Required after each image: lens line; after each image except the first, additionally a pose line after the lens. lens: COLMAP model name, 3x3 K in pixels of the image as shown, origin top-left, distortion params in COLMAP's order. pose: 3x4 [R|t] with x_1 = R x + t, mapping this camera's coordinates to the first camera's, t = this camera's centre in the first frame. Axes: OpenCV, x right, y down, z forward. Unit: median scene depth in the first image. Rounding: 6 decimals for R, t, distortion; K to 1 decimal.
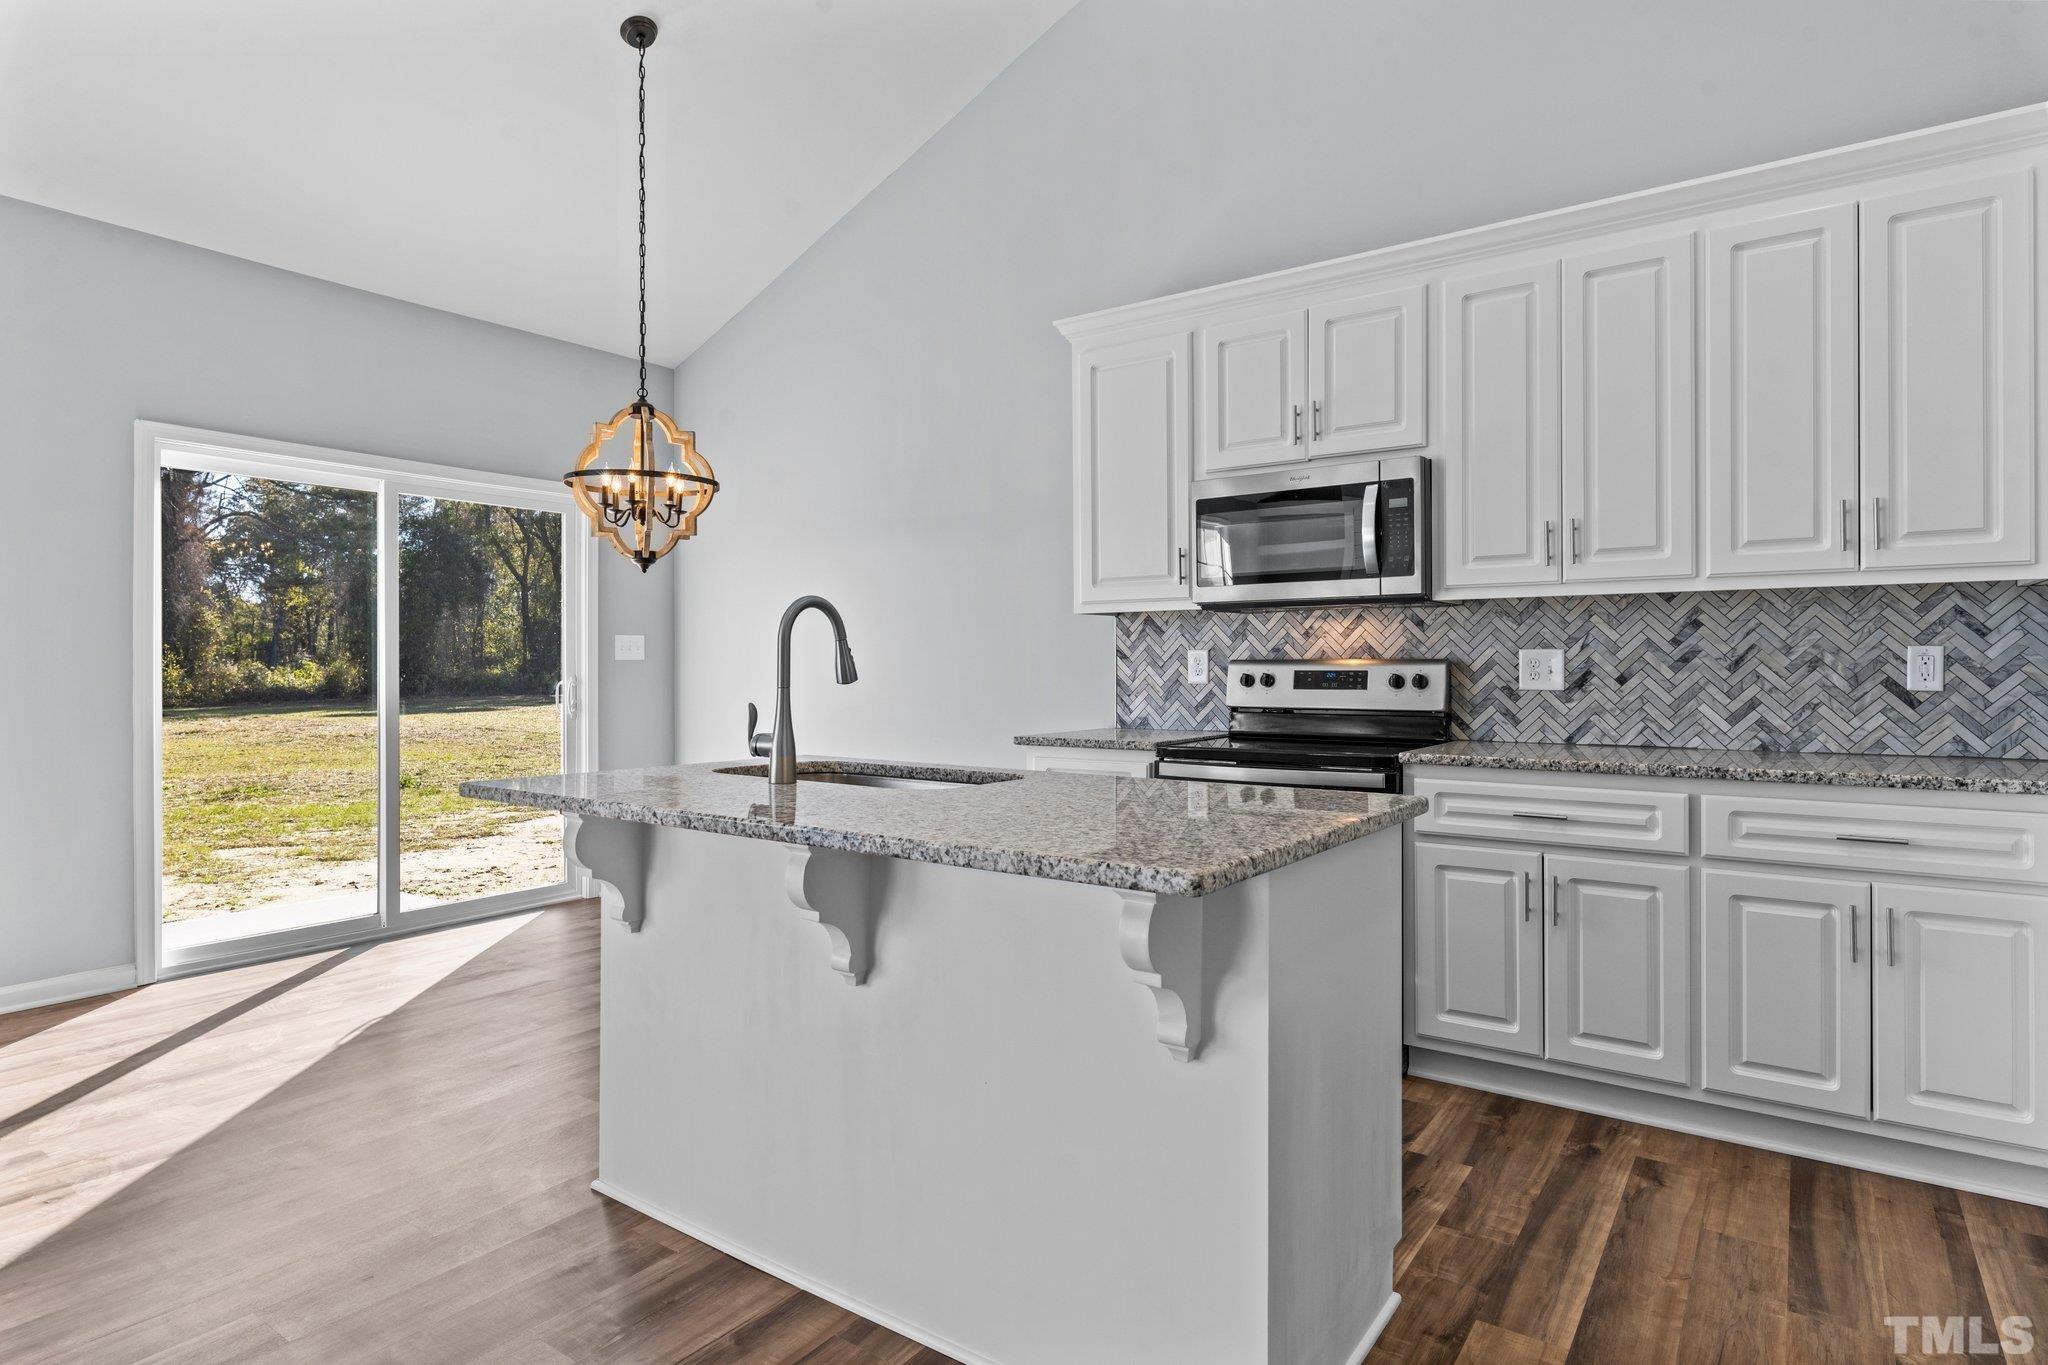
lens RADIAL K [[1096.9, 0, 1018.9], [0, 1096.9, 663.4], [0, 0, 1]] dist [-0.005256, -0.001011]
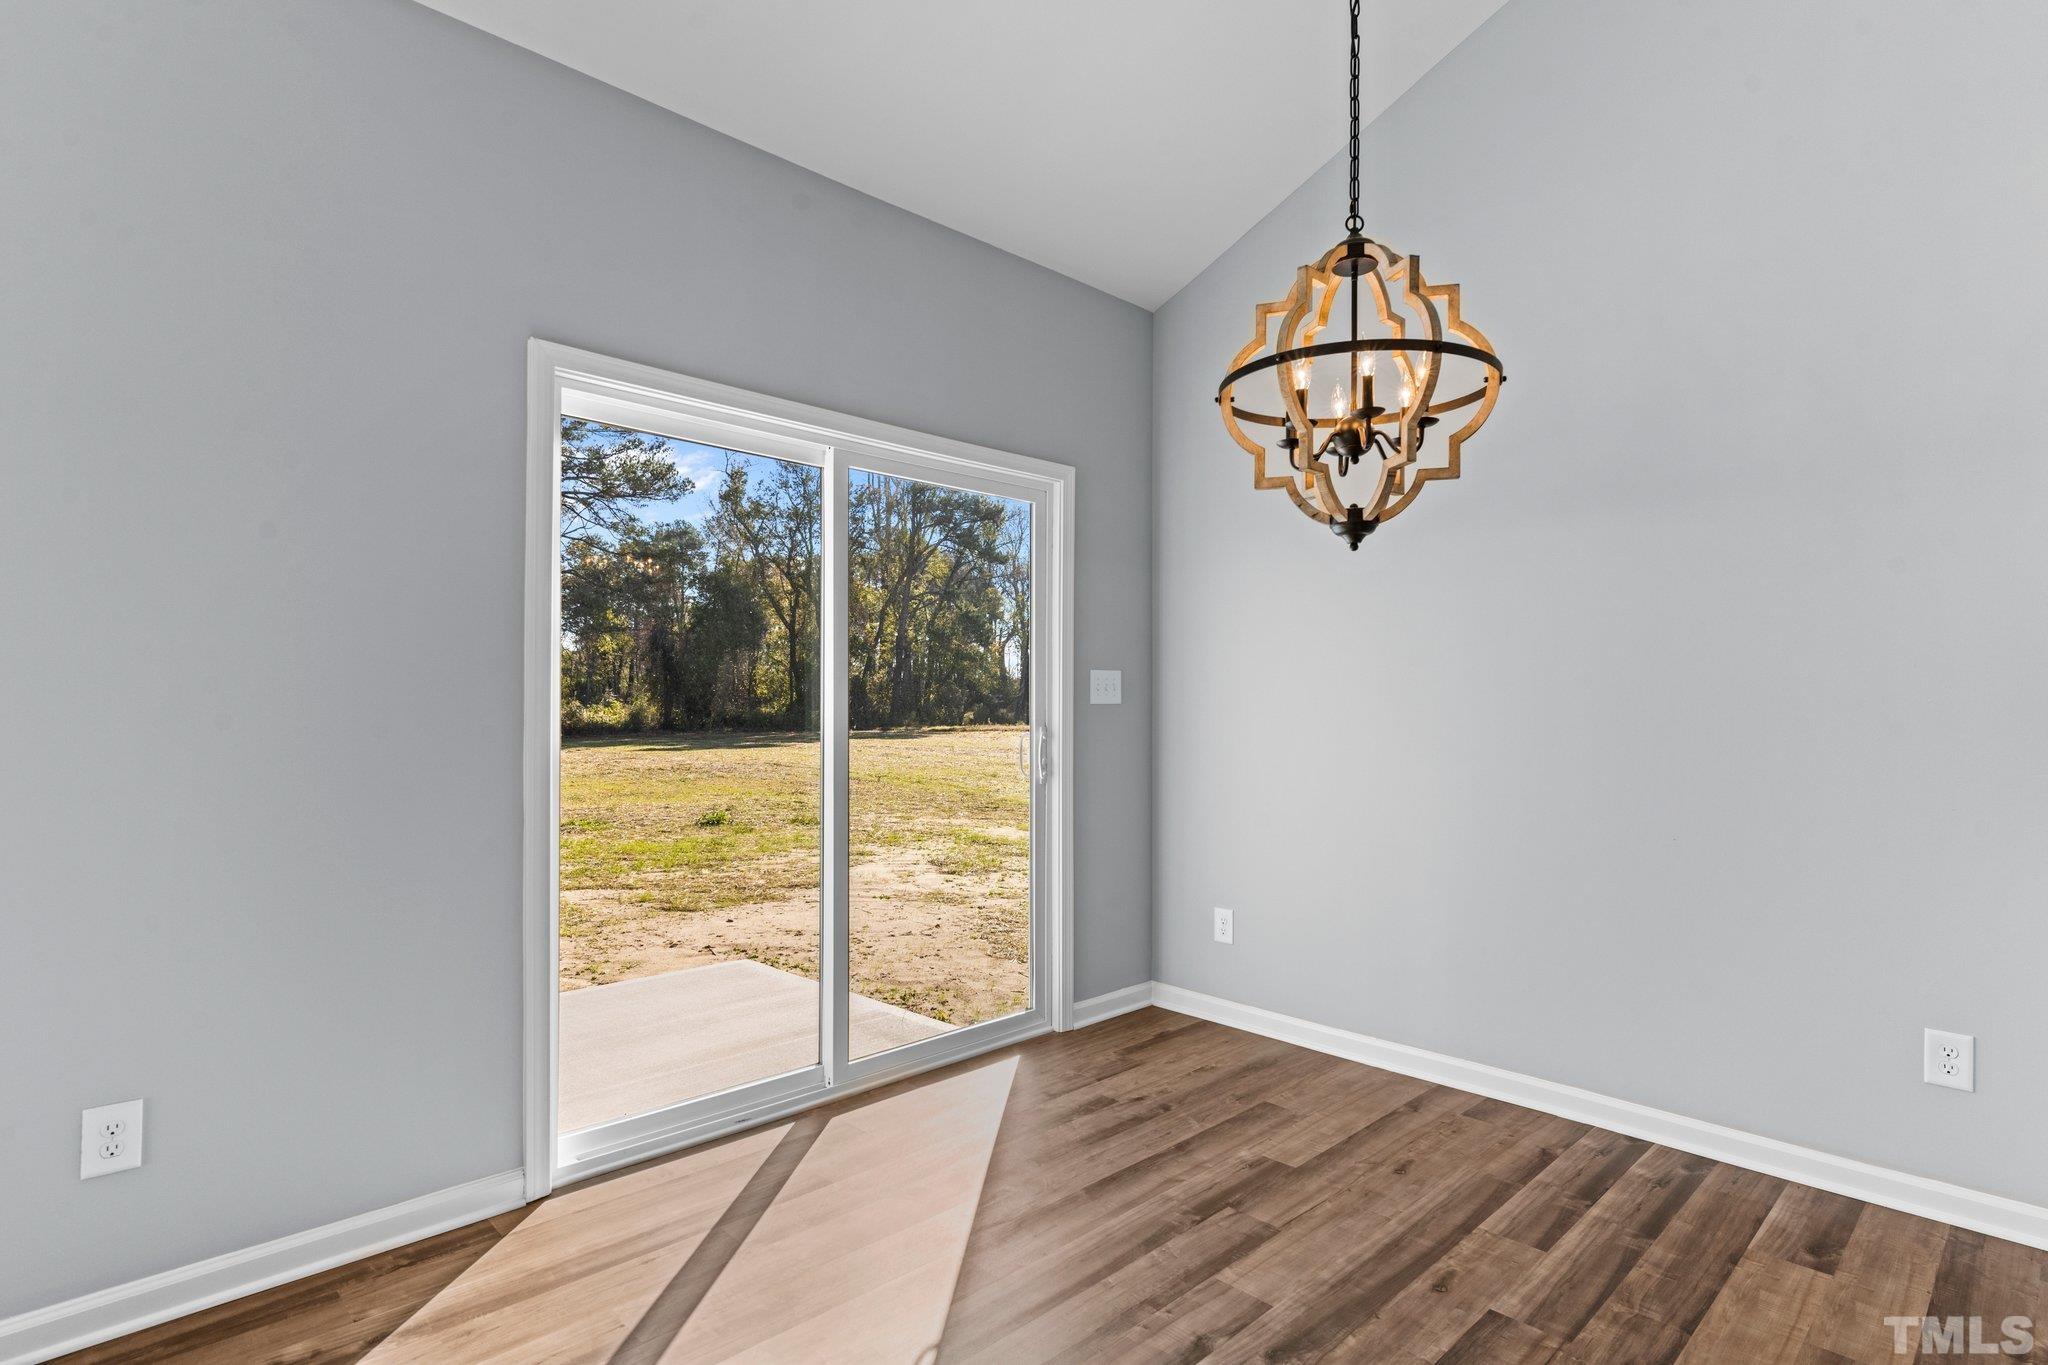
lens RADIAL K [[974.7, 0, 995.5], [0, 974.7, 700.3], [0, 0, 1]] dist [-0.005984, -0.000880]
pose [[0.981645, 0.004987, -0.190652, -0.459065], [-0.005705, 0.999979, -0.003214, -0.004403], [0.190632, 0.004243, 0.981652, 0.523150]]
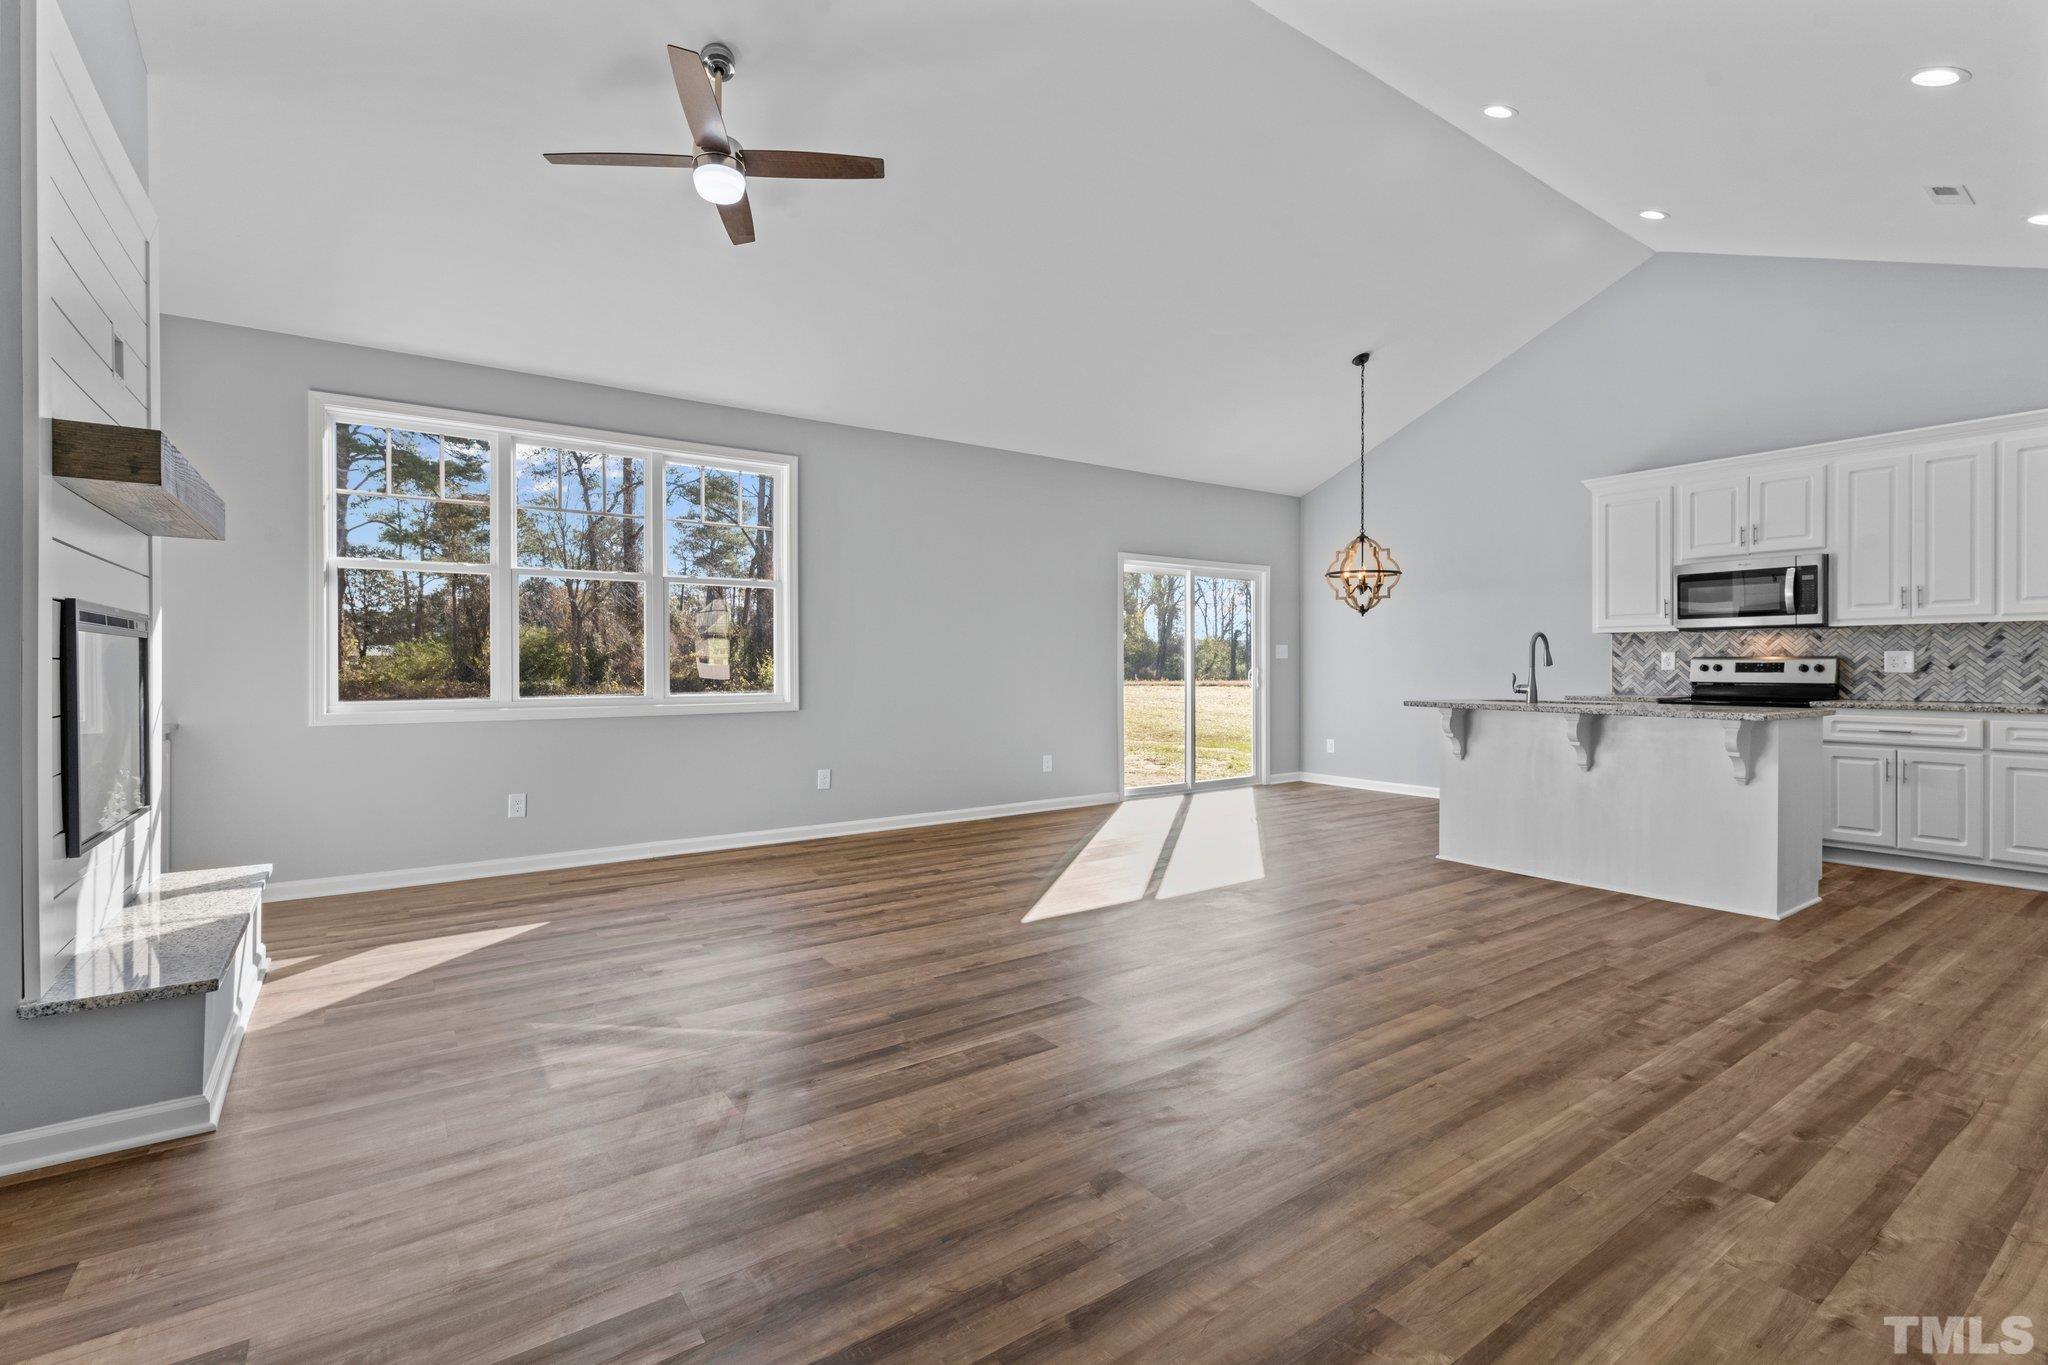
lens RADIAL K [[968.6, 0, 961.1], [0, 968.6, 671.4], [0, 0, 1]] dist [-0.001380, -0.001400]
pose [[0.941620, 0.002764, -0.336667, -0.476054], [-0.000150, 0.999970, 0.007788, 0.009235], [0.336679, -0.007283, 0.941591, -1.092083]]
